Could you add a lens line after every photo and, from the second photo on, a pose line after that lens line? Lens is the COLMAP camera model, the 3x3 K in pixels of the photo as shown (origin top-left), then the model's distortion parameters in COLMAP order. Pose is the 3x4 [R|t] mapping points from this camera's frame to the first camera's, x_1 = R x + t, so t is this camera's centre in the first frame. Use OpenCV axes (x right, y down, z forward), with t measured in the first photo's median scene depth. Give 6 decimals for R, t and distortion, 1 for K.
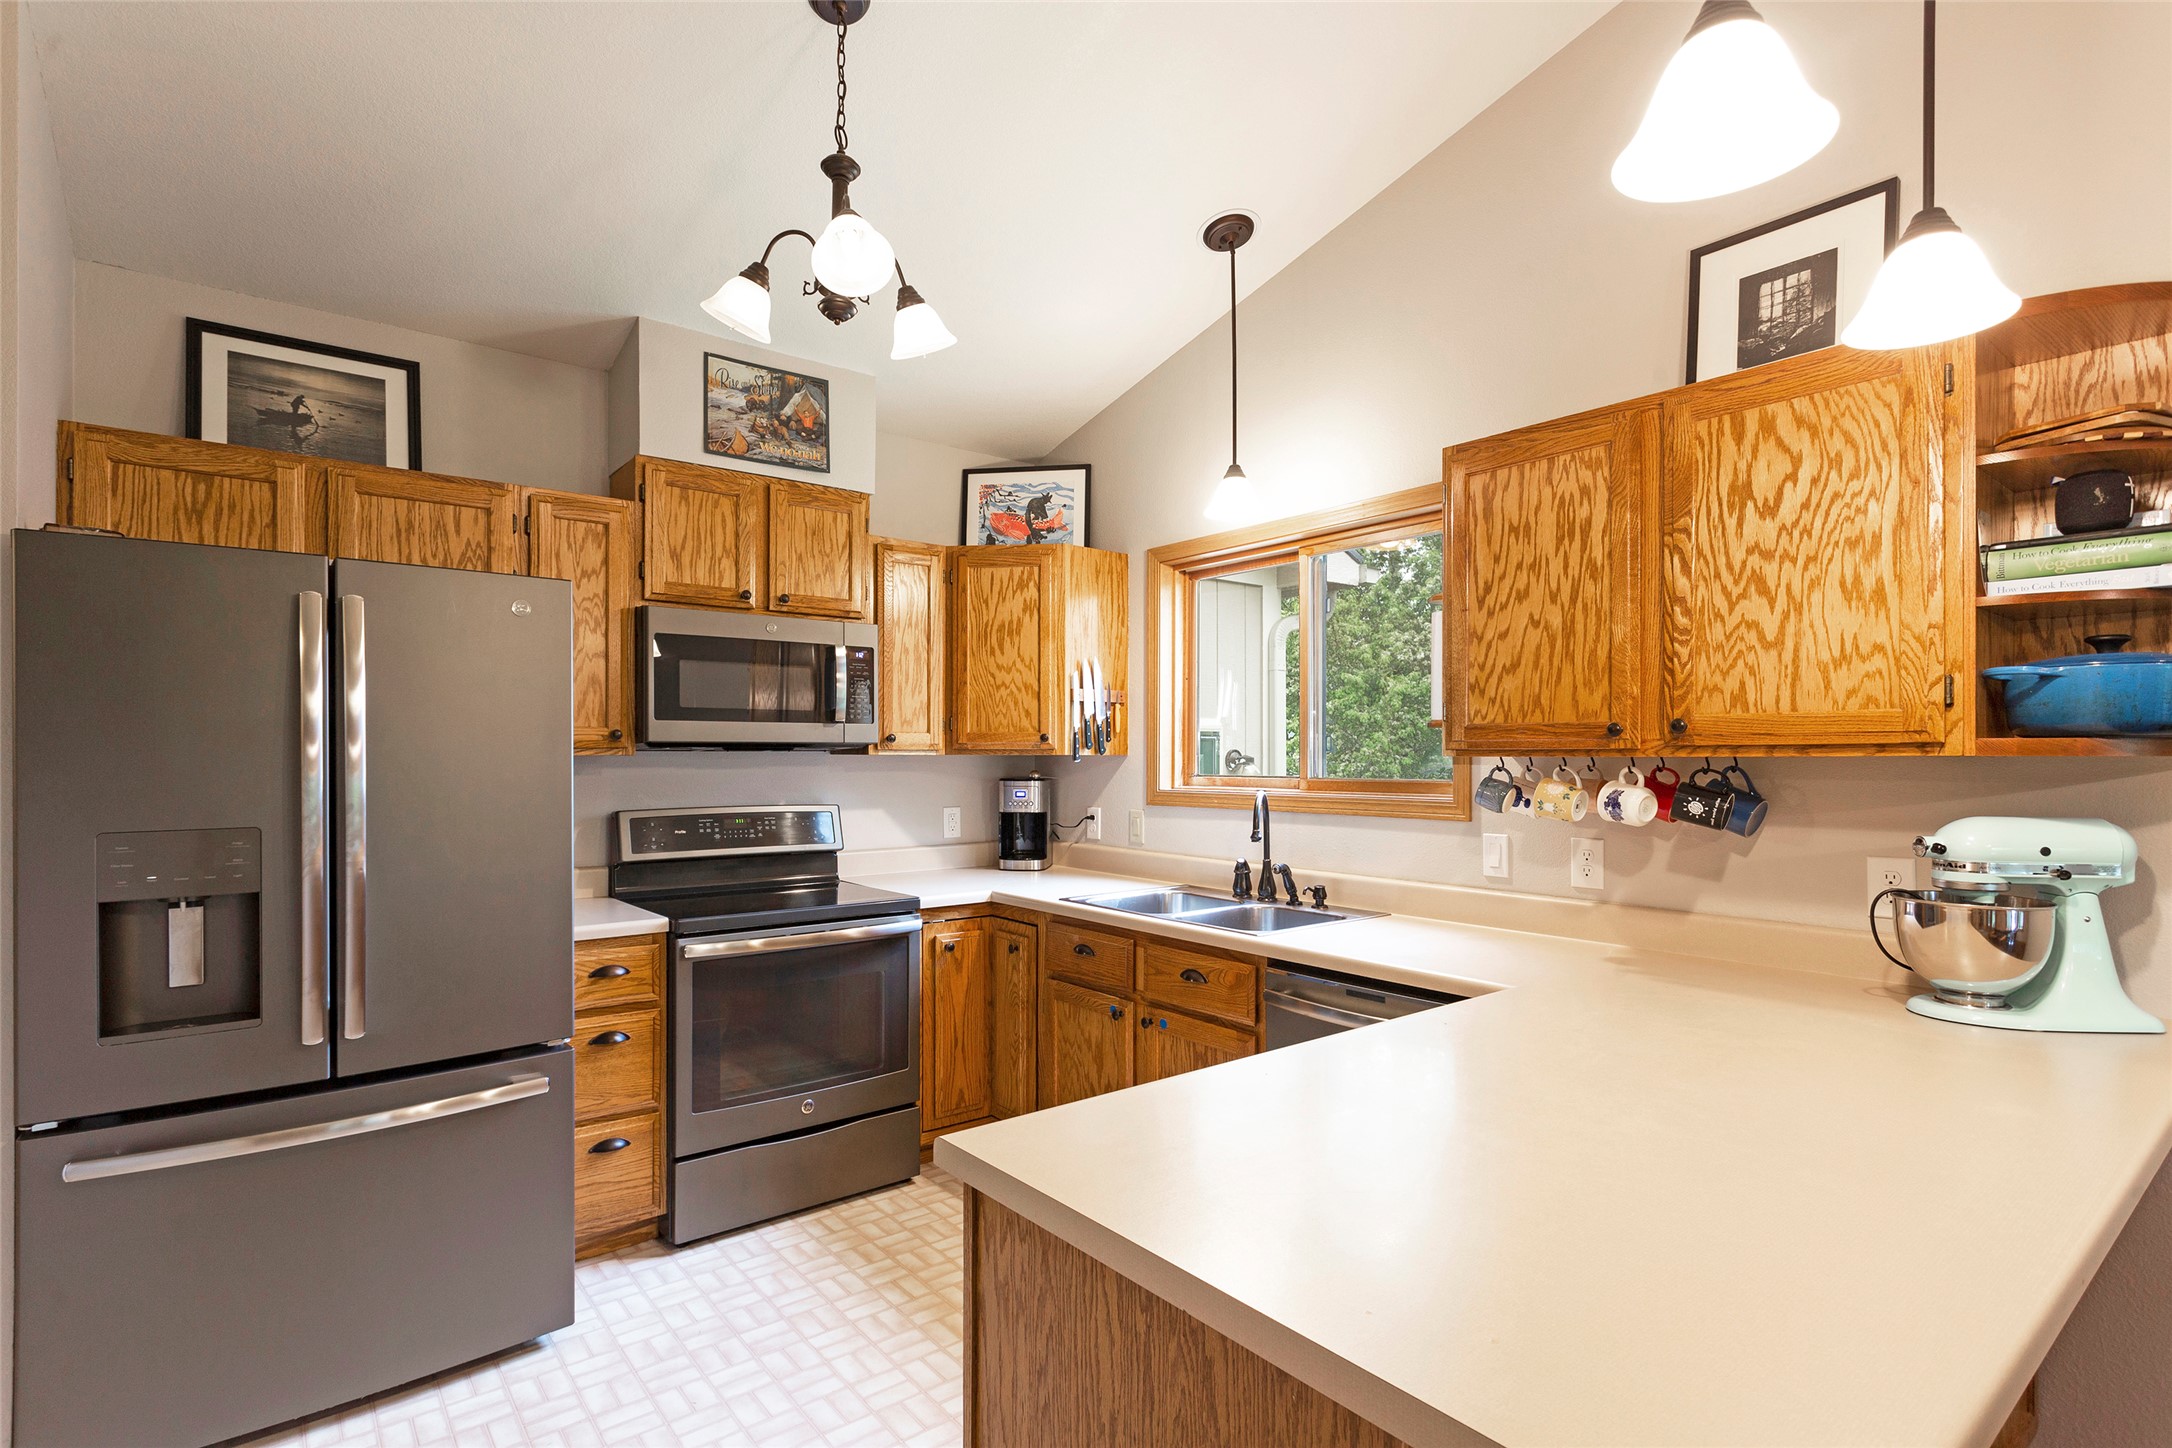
lens RADIAL K [[1048.7, 0, 1085.5], [0, 1048.7, 732.7], [0, 0, 1]] dist [-0.002904, 0.004470]
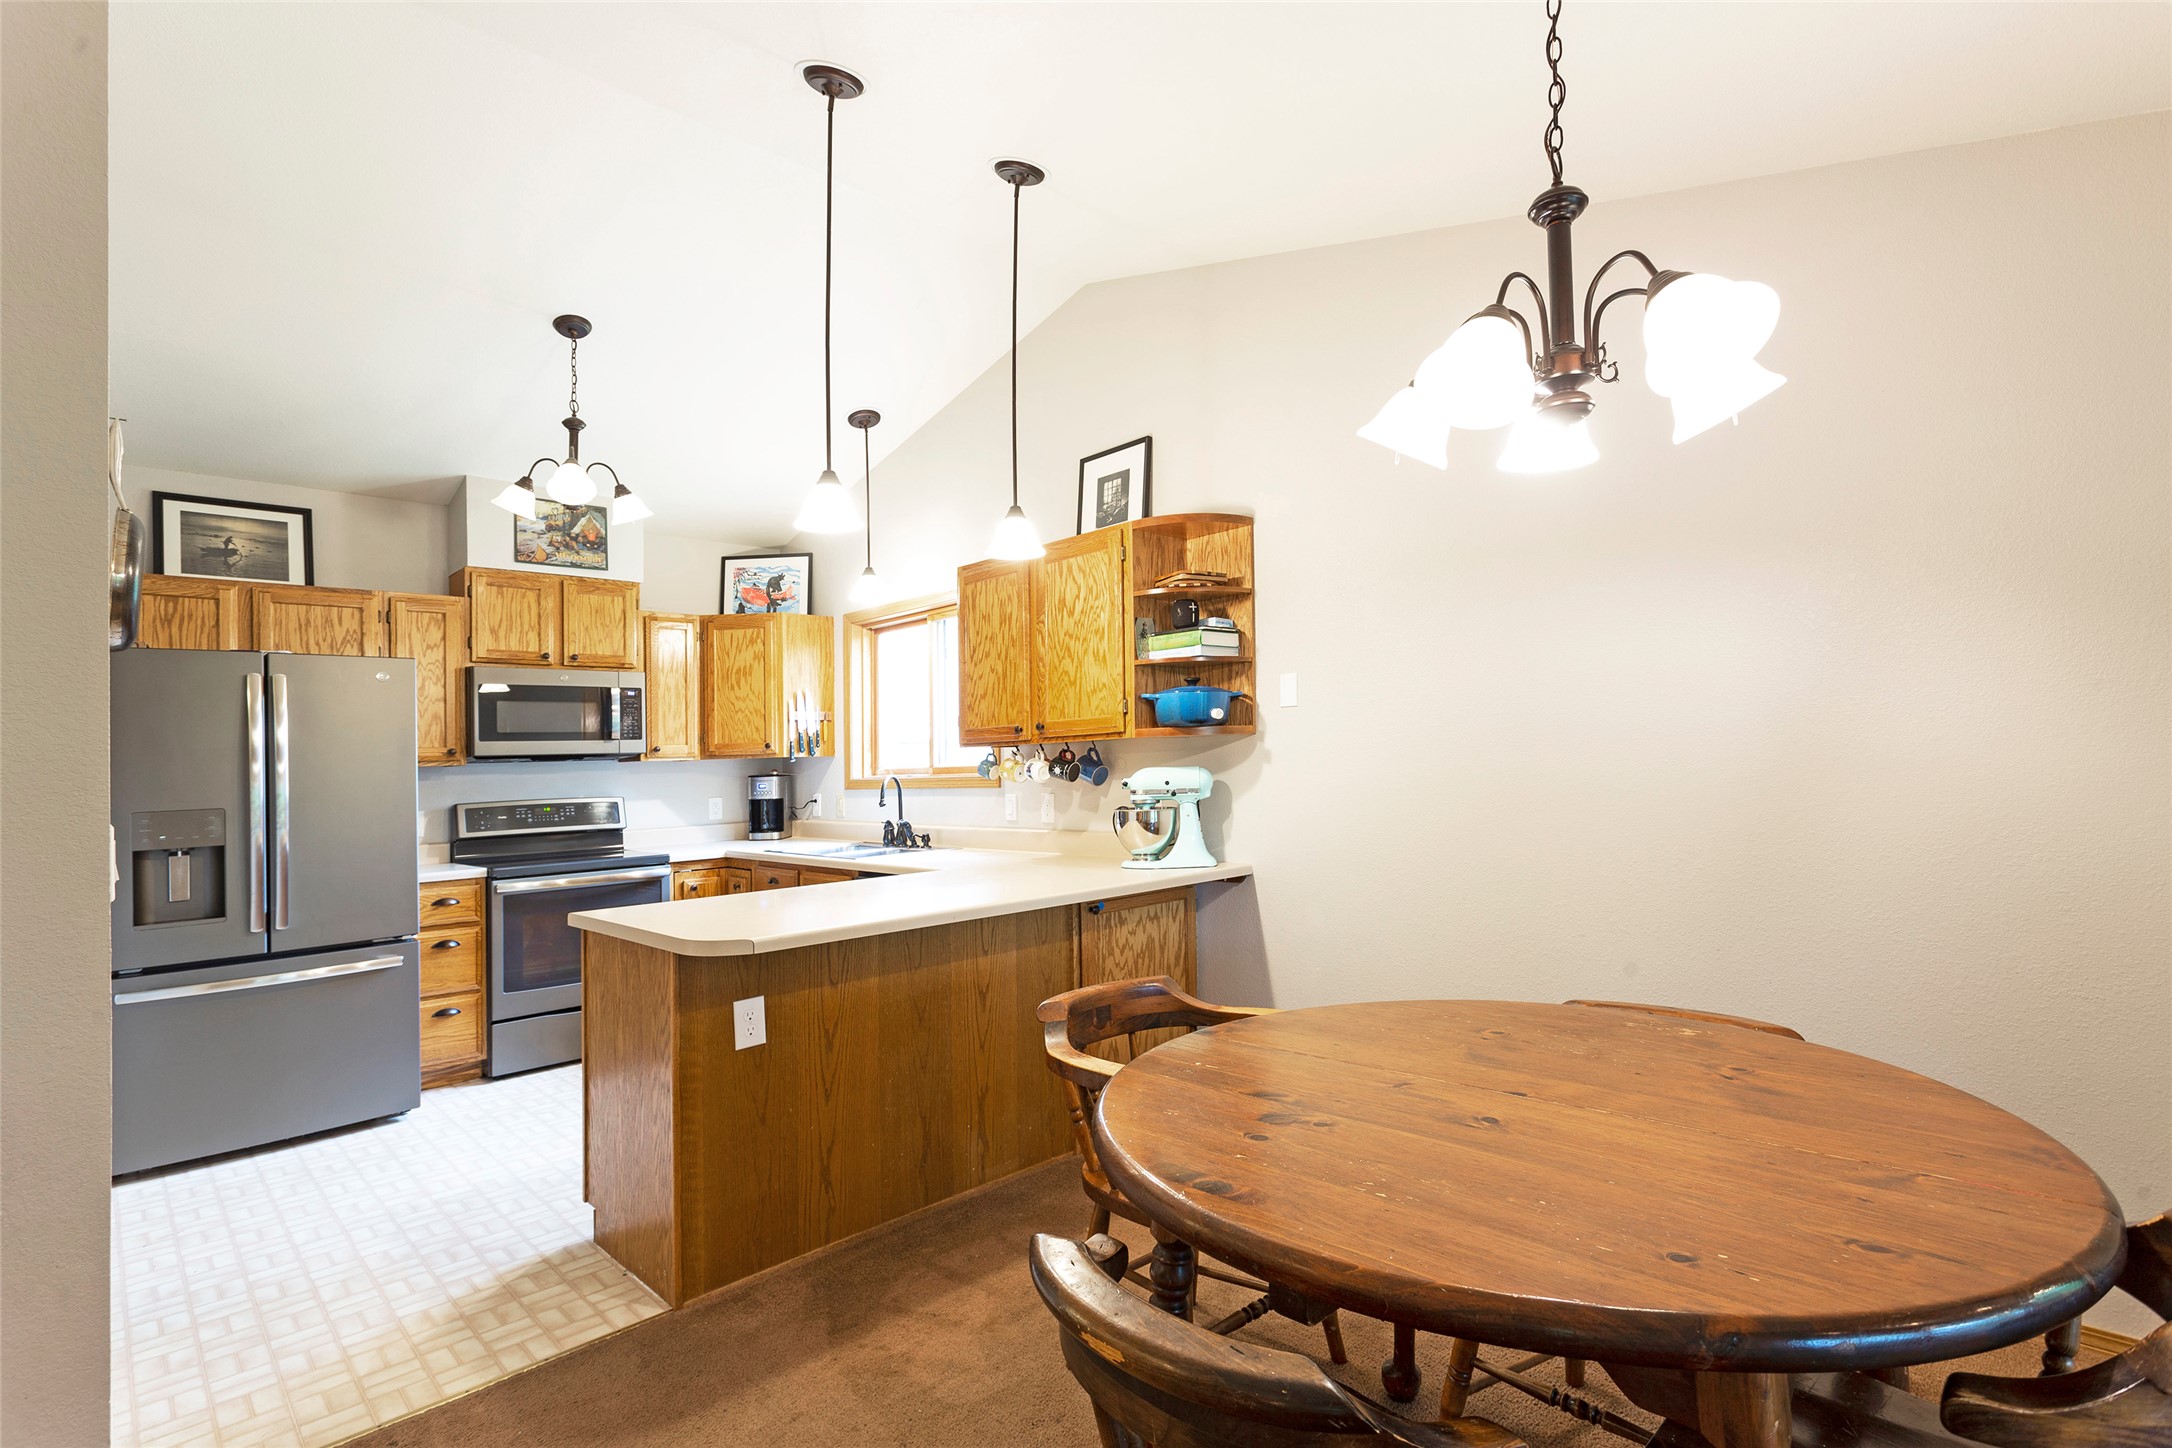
lens RADIAL K [[1048.7, 0, 1107.4], [0, 1048.7, 704.7], [0, 0, 1]] dist [-0.002904, 0.004470]
pose [[0.994510, -0.027771, 0.100891, 0.406492], [0.031352, 0.998927, -0.034076, 0.017726], [-0.099837, 0.037052, 0.994314, -0.715461]]
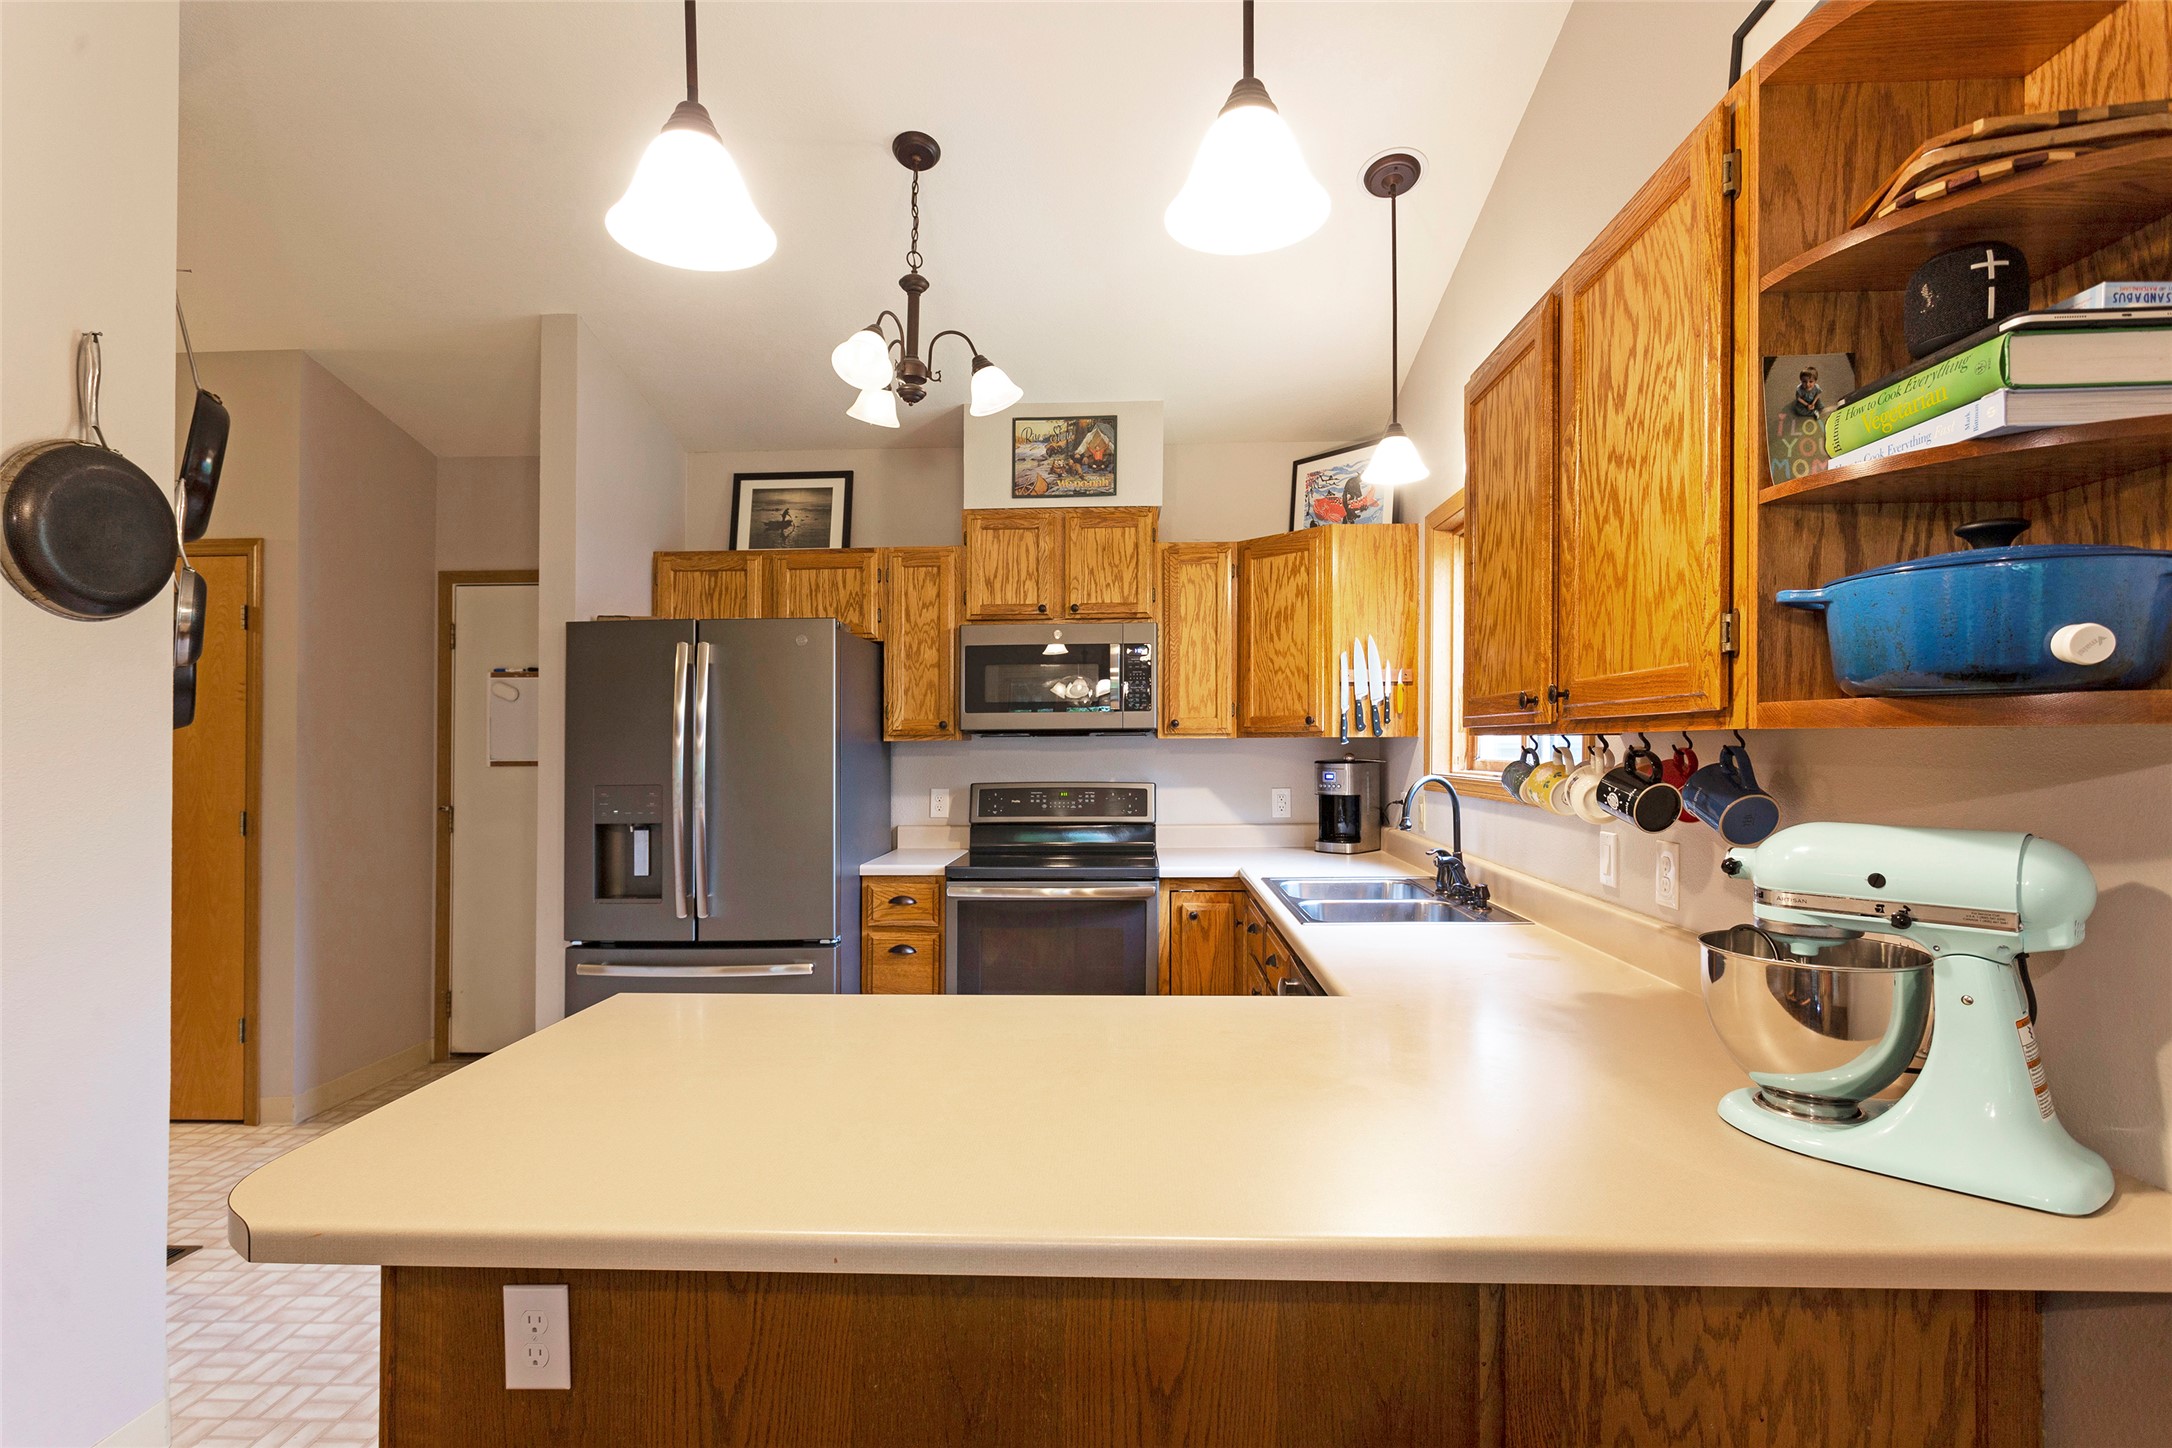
lens RADIAL K [[1048.7, 0, 1097.6], [0, 1048.7, 710.1], [0, 0, 1]] dist [-0.002904, 0.004470]
pose [[0.753221, -0.025476, -0.657274, 0.669348], [0.021246, 0.999671, -0.014400, 0.007407], [0.657425, -0.003118, 0.753514, 0.153580]]
